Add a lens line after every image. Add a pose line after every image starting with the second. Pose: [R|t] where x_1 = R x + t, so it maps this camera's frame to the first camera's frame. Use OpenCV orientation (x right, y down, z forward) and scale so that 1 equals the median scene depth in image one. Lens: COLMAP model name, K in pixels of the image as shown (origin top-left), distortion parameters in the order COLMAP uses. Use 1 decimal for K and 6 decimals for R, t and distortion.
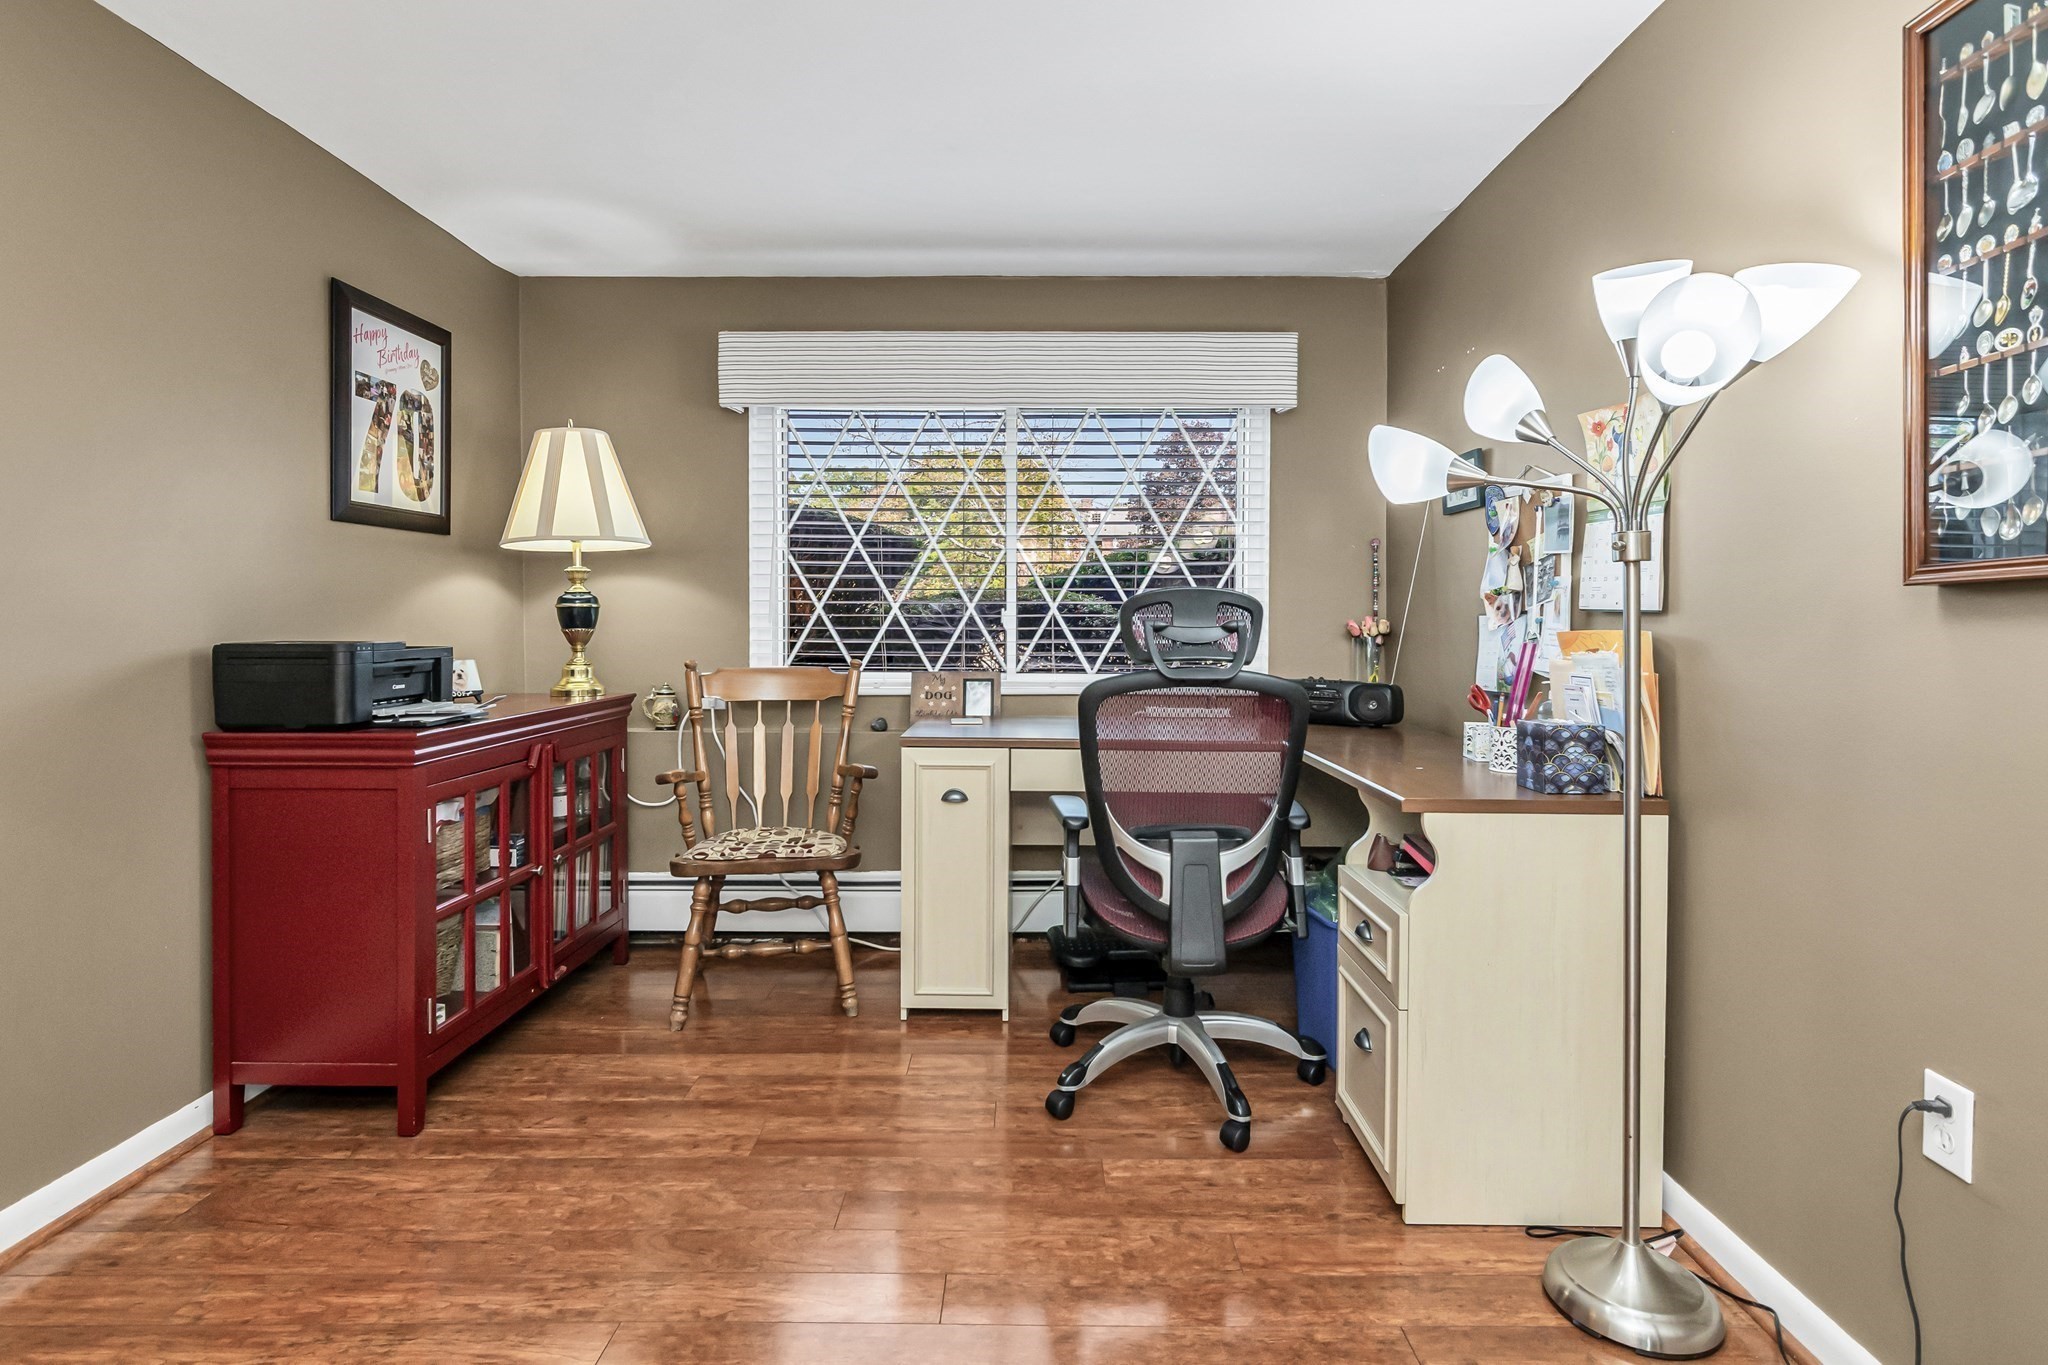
lens RADIAL K [[1042.8, 0, 1023.9], [0, 1042.8, 583.6], [0, 0, 1]] dist [-0.000081, 0.001047]
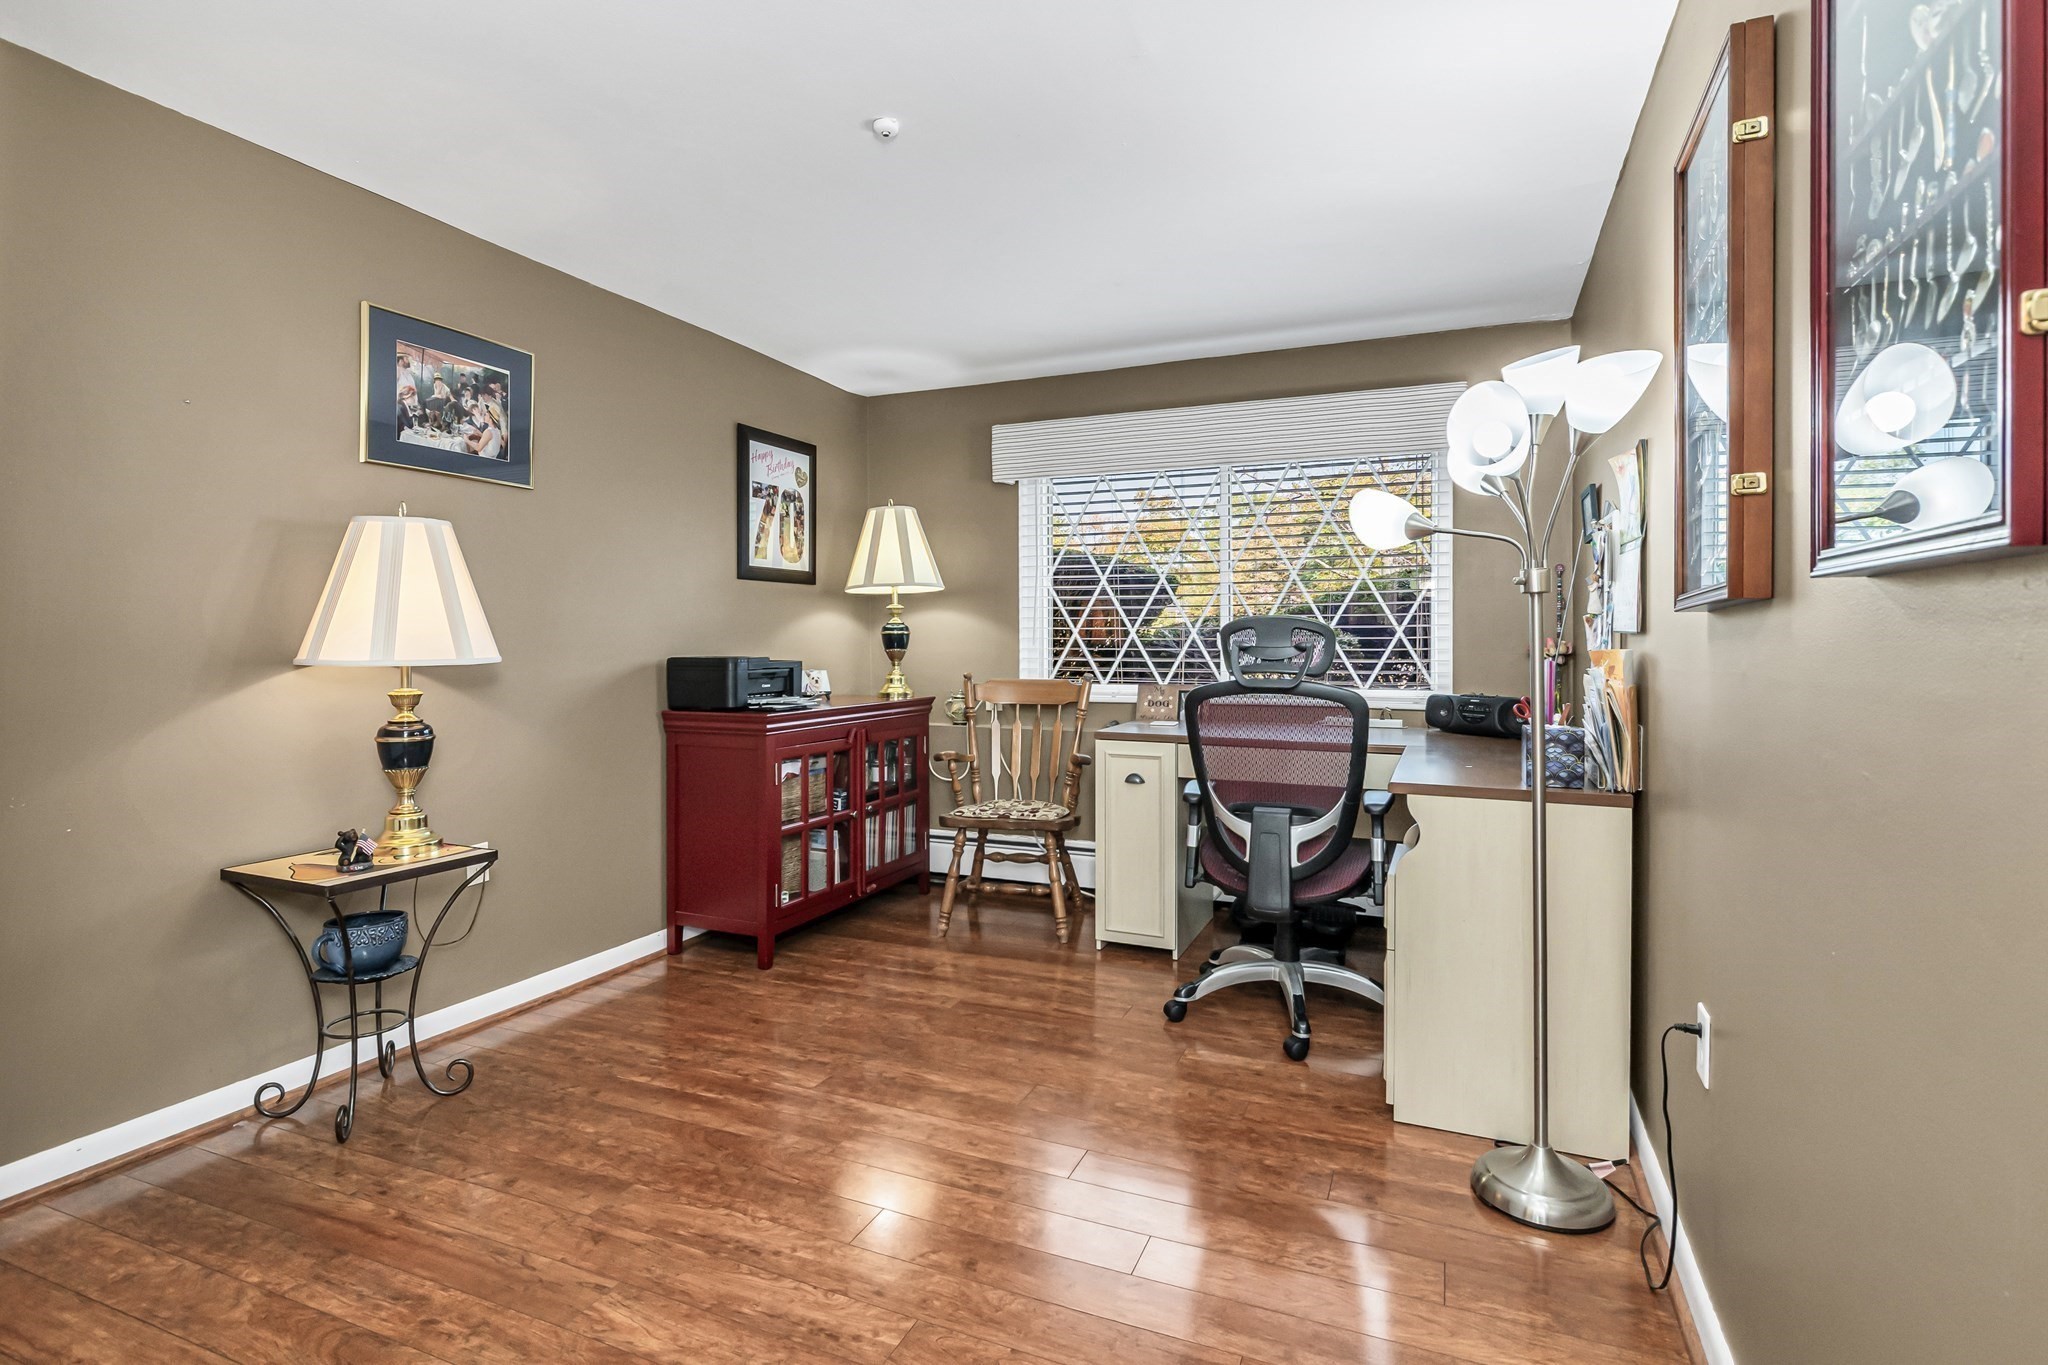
lens RADIAL K [[1034.3, 0, 1027.4], [0, 1034.3, 575.4], [0, 0, 1]] dist [-0.000254, 0.000696]
pose [[0.918924, -0.027605, -0.393467, 0.336558], [0.015281, 0.999291, -0.034419, -0.006125], [0.394138, 0.025616, 0.918694, -0.244441]]
